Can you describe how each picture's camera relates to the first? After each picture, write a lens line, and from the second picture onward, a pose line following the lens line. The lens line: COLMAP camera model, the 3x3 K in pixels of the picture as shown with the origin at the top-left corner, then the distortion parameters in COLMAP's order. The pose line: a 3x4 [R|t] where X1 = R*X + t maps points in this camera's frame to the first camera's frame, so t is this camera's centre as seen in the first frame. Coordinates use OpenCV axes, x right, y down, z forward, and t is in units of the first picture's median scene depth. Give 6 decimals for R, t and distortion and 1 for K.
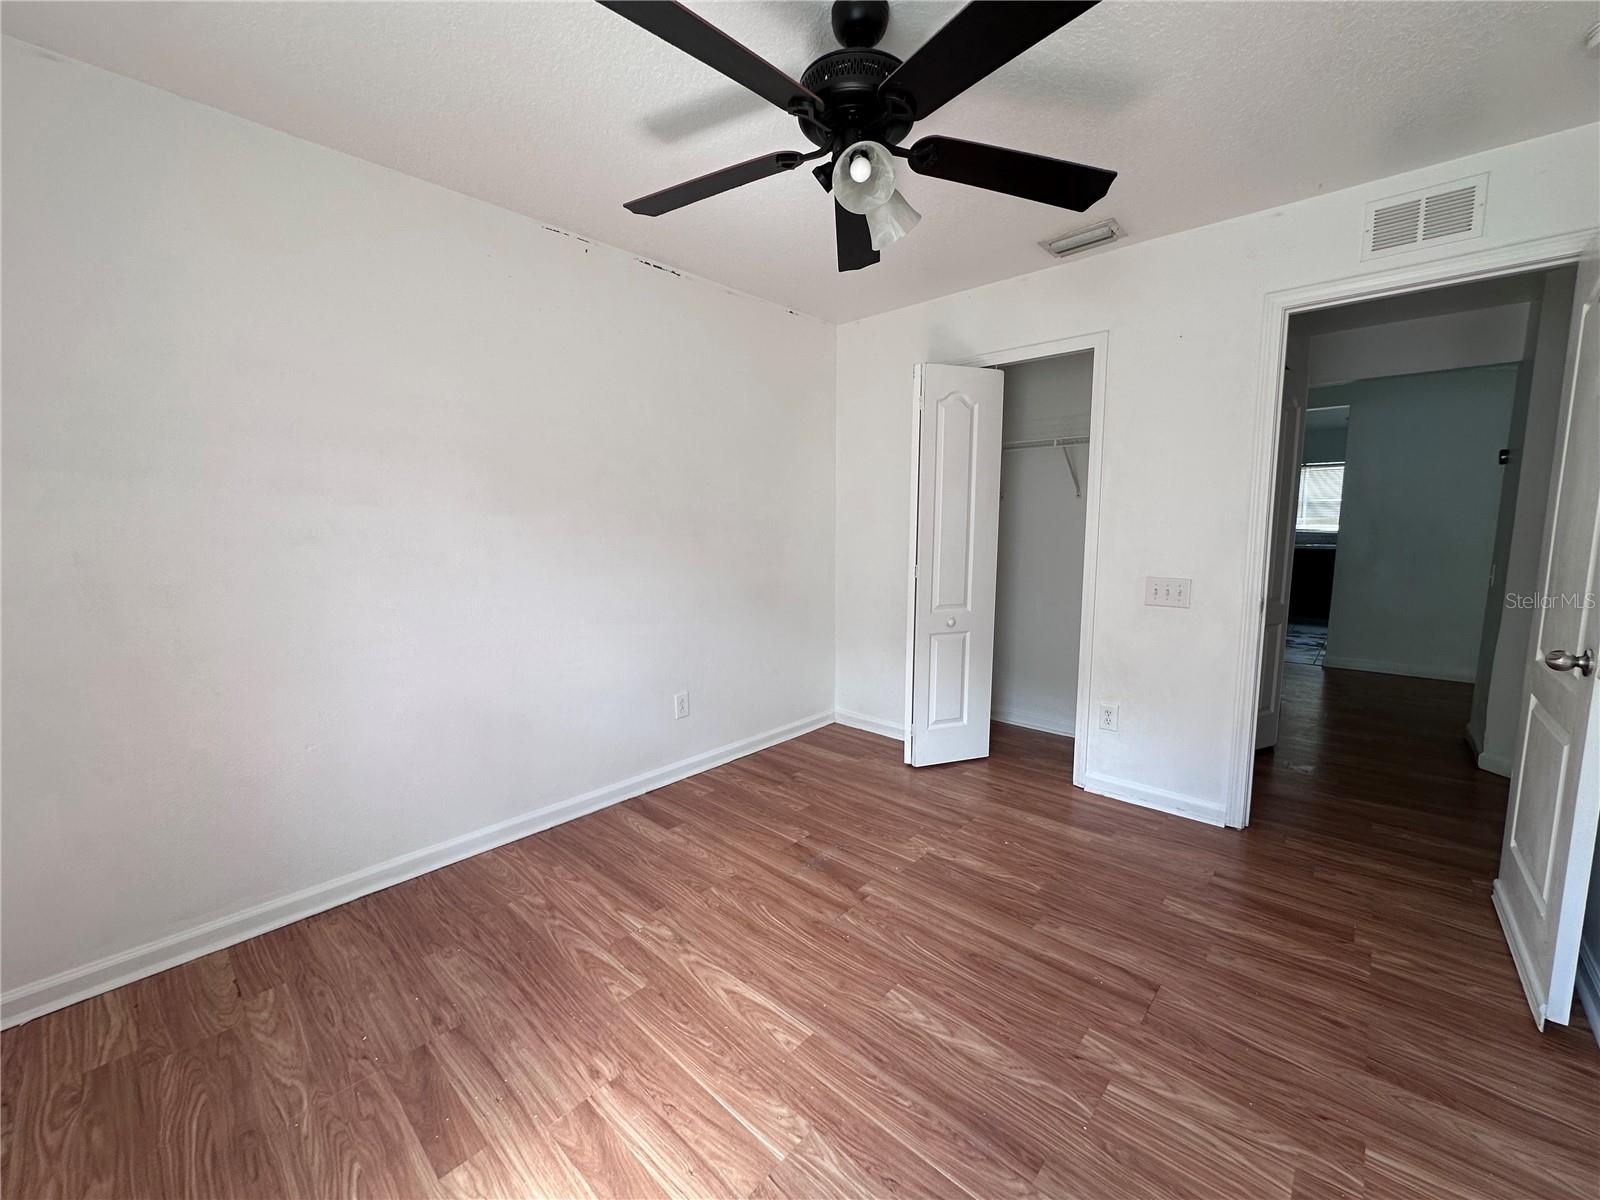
lens RADIAL K [[640.7, 0, 798.7], [0, 640.7, 596.0], [0, 0, 1]] dist [-0.003669, -0.000405]
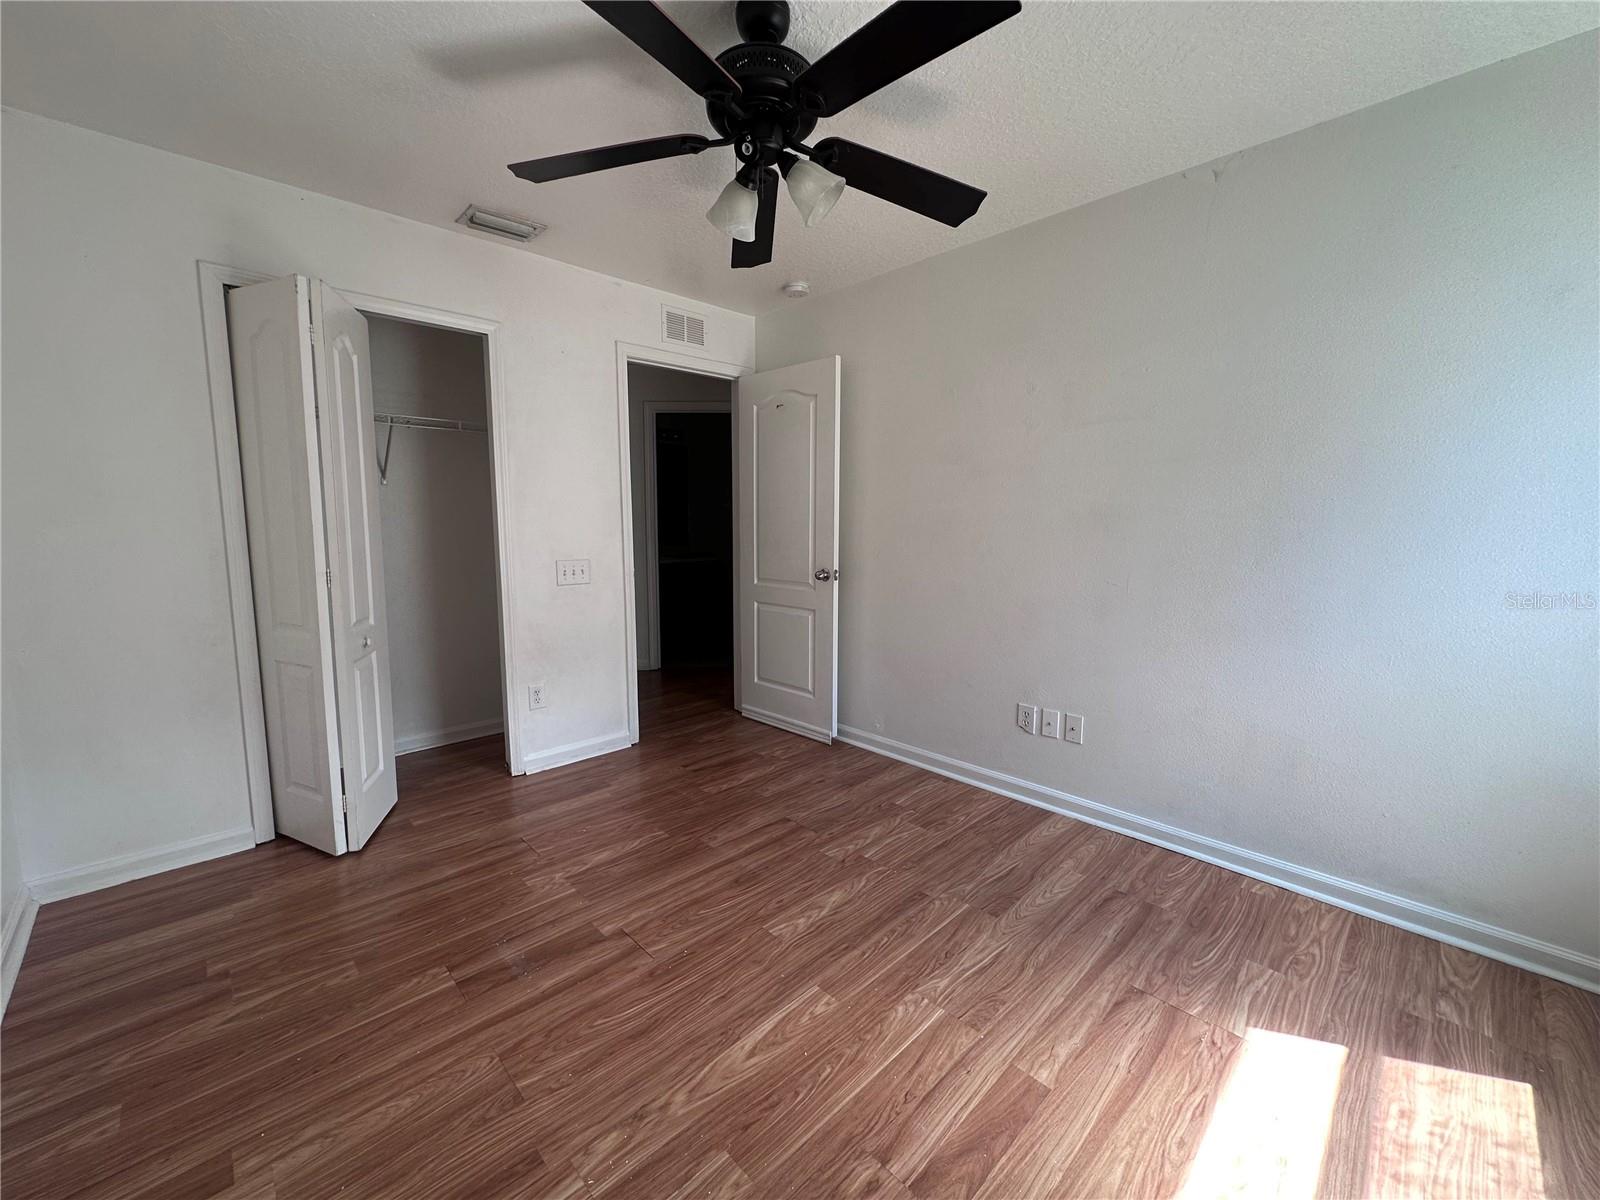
lens RADIAL K [[640.7, 0, 798.7], [0, 640.7, 596.0], [0, 0, 1]] dist [-0.003669, -0.000405]
pose [[0.055418, -0.113881, 0.991948, -0.842306], [0.113671, 0.987735, 0.107047, -0.062064], [-0.991972, 0.106824, 0.067683, 0.783472]]
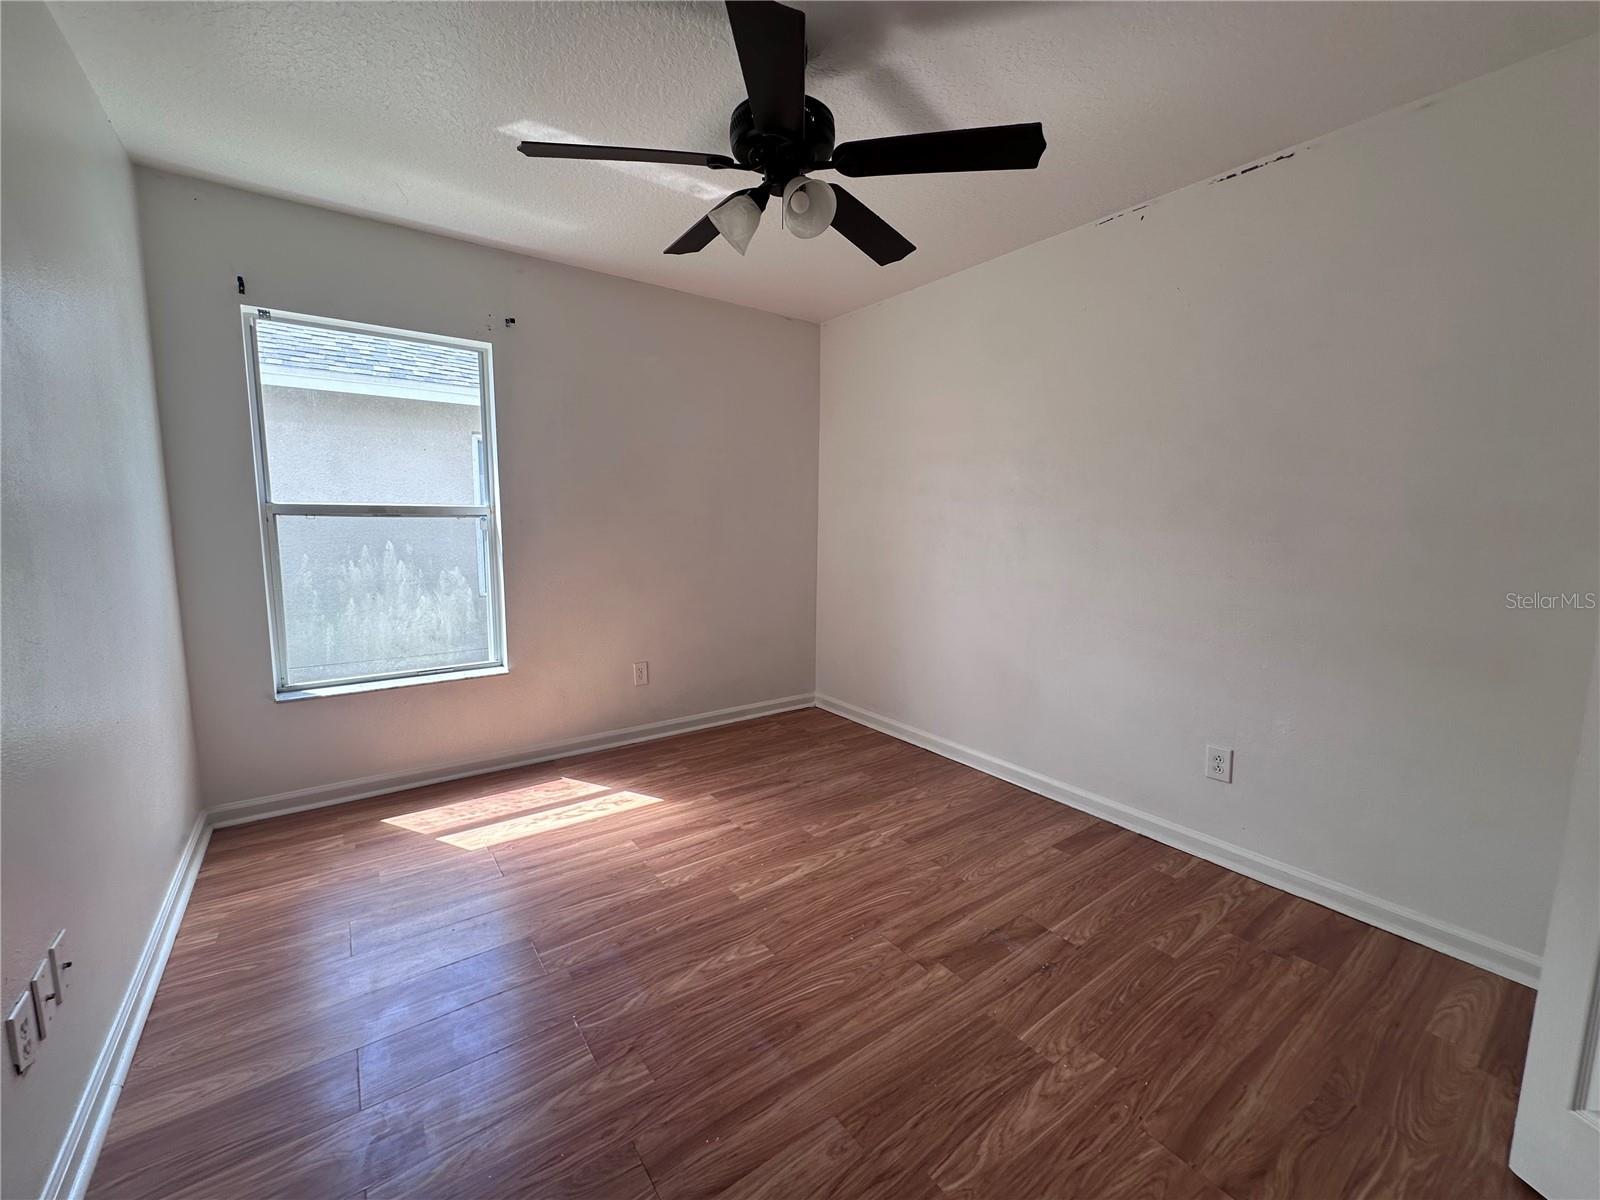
lens RADIAL K [[640.7, 0, 798.7], [0, 640.7, 596.0], [0, 0, 1]] dist [-0.003669, -0.000405]
pose [[-0.195650, 0.120758, -0.973211, 1.051178], [-0.124699, 0.981271, 0.146827, -0.112374], [0.972713, 0.150085, -0.176927, 1.104776]]
